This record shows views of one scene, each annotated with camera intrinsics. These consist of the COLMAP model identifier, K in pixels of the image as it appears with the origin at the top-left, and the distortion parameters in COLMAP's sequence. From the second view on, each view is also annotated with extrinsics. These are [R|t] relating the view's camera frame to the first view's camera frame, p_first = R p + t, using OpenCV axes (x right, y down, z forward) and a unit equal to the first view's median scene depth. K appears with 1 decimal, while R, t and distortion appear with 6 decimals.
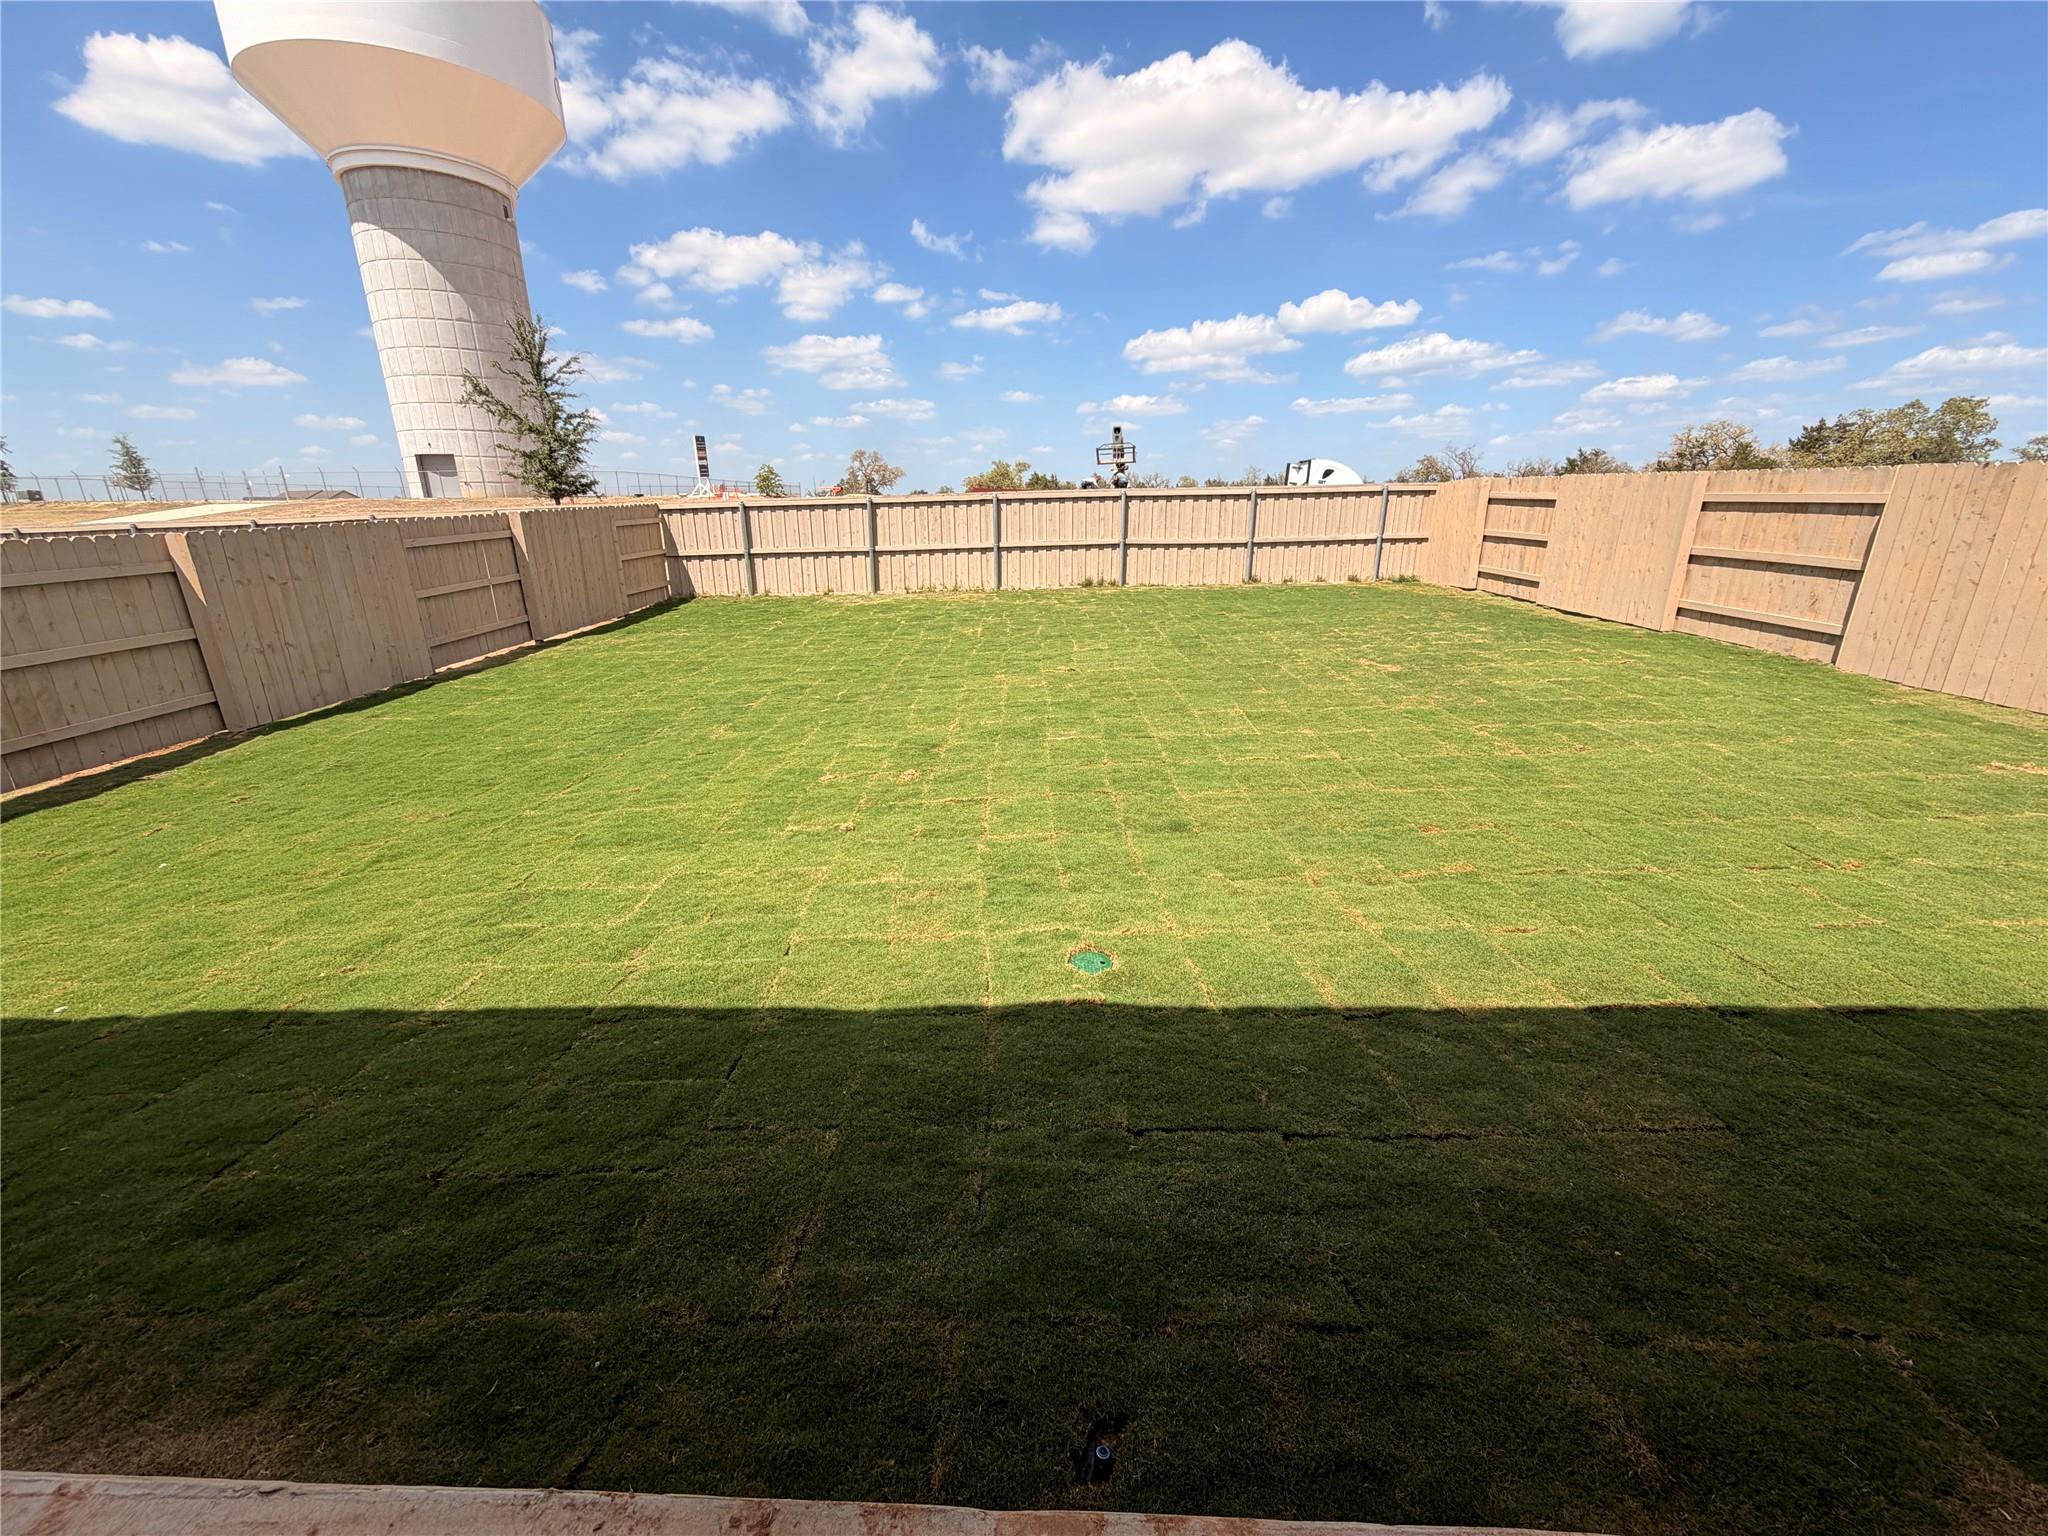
lens RADIAL K [[812.5, 0, 1014.6], [0, 812.5, 769.2], [0, 0, 1]] dist [-0.002341, -0.000127]
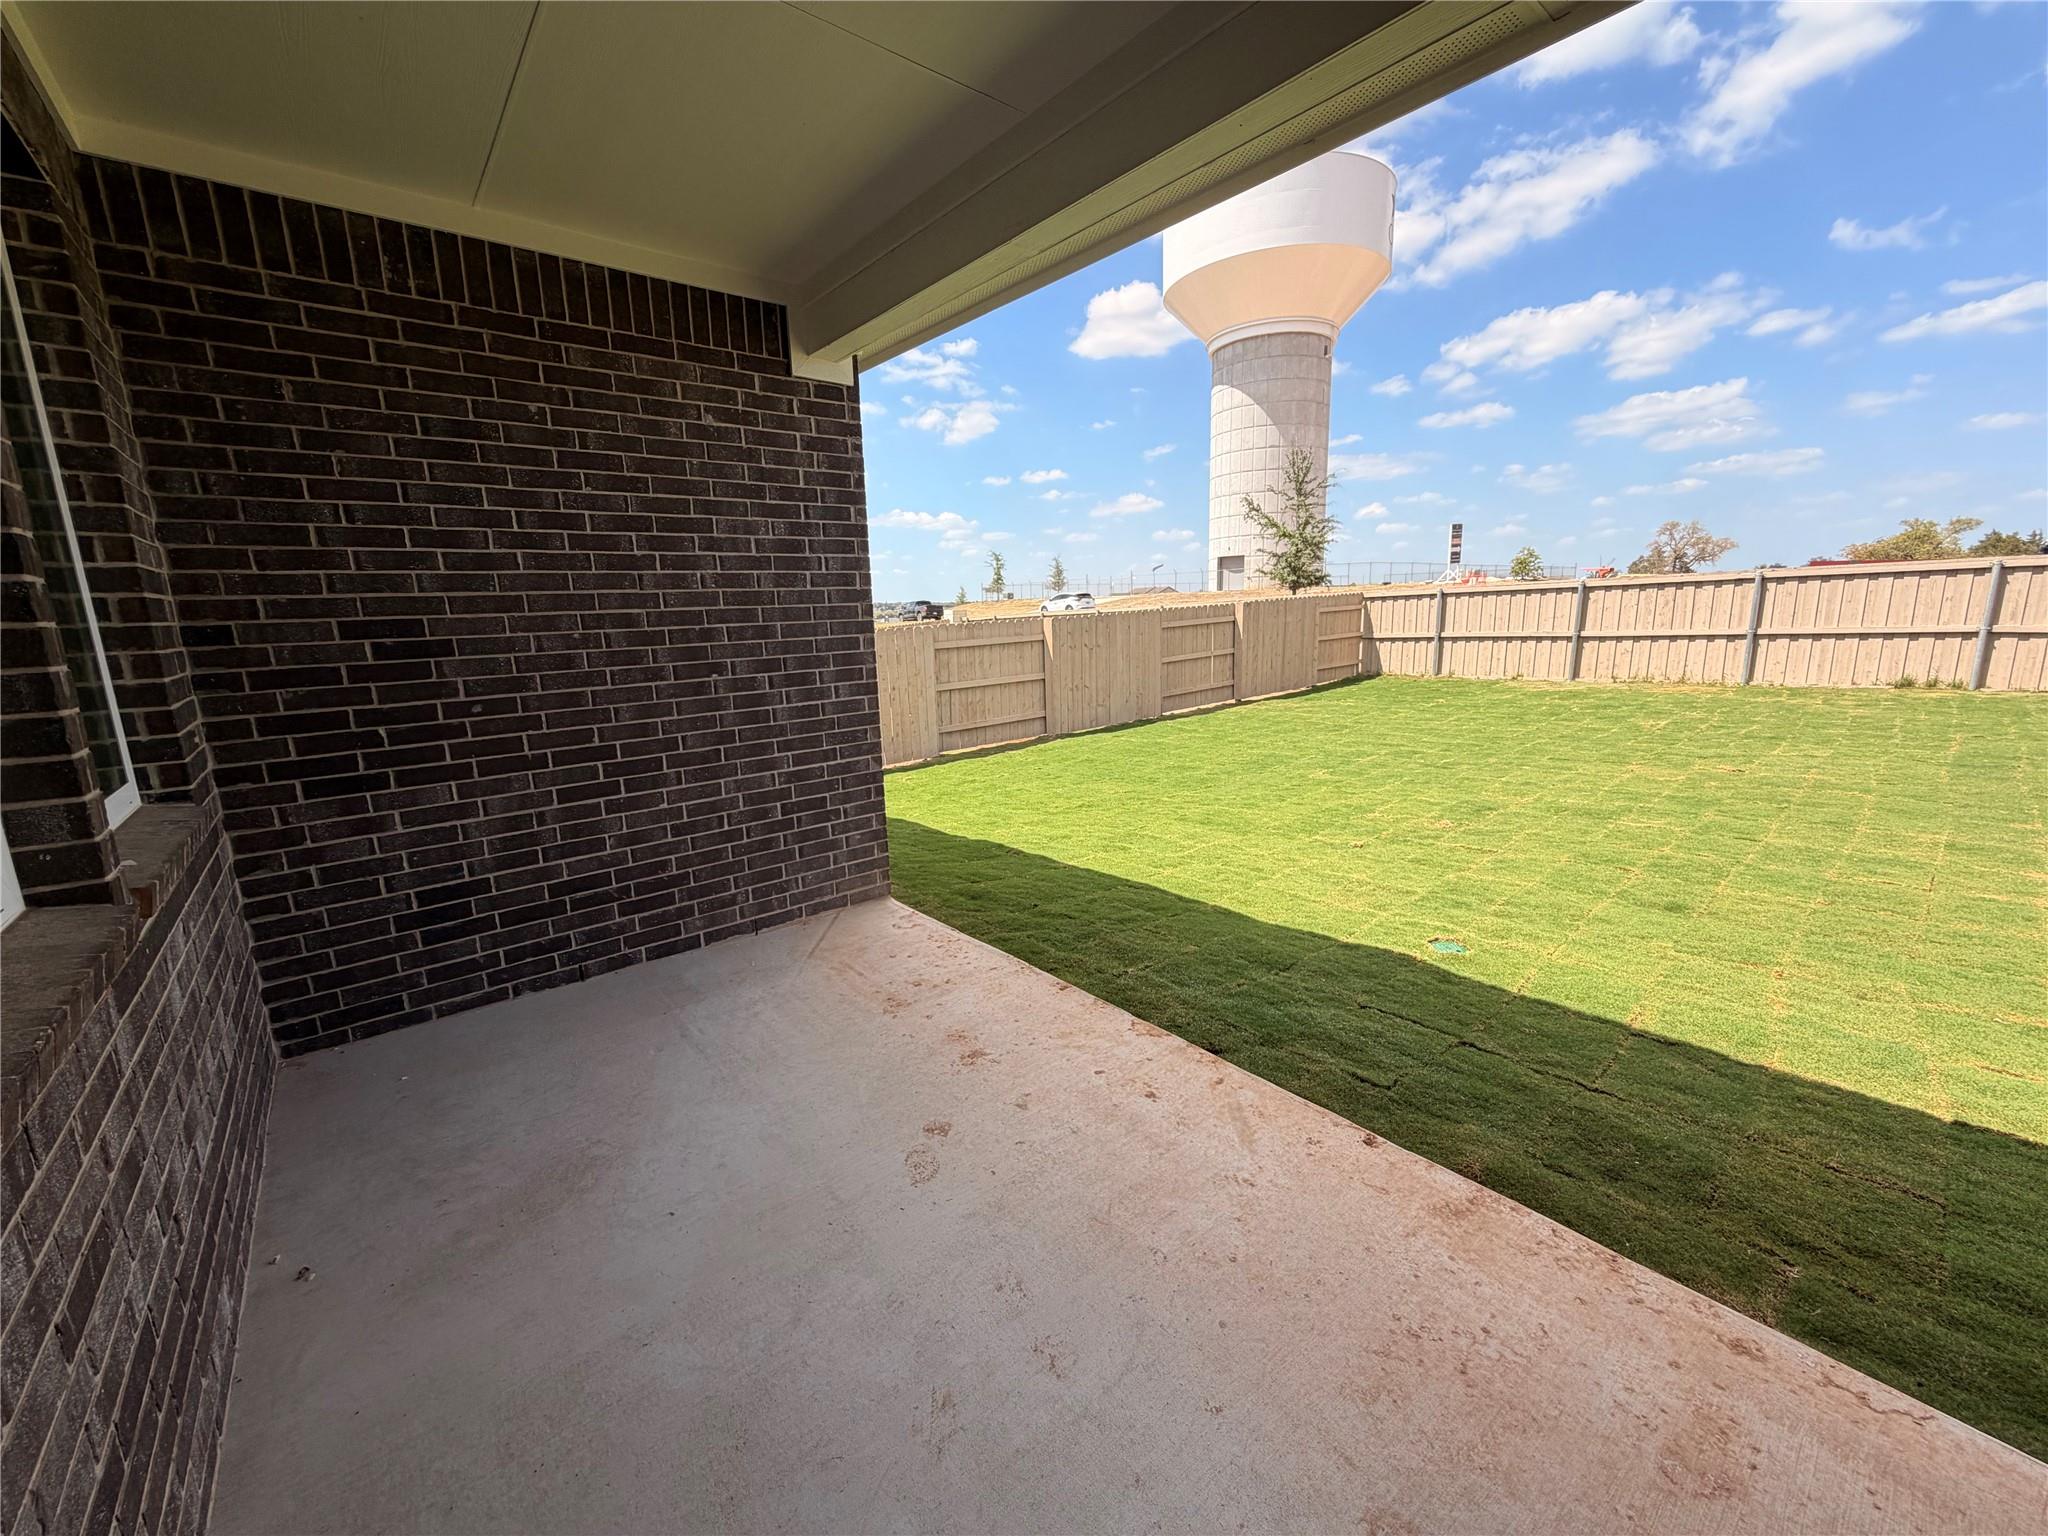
lens RADIAL K [[819.0, 0, 1017.3], [0, 819.0, 769.5], [0, 0, 1]] dist [-0.000661, -0.000246]
pose [[0.662039, 0.134230, -0.737351, 0.089610], [-0.207673, 0.978162, -0.008393, 0.018954], [0.720122, 0.158684, 0.675458, -0.062501]]
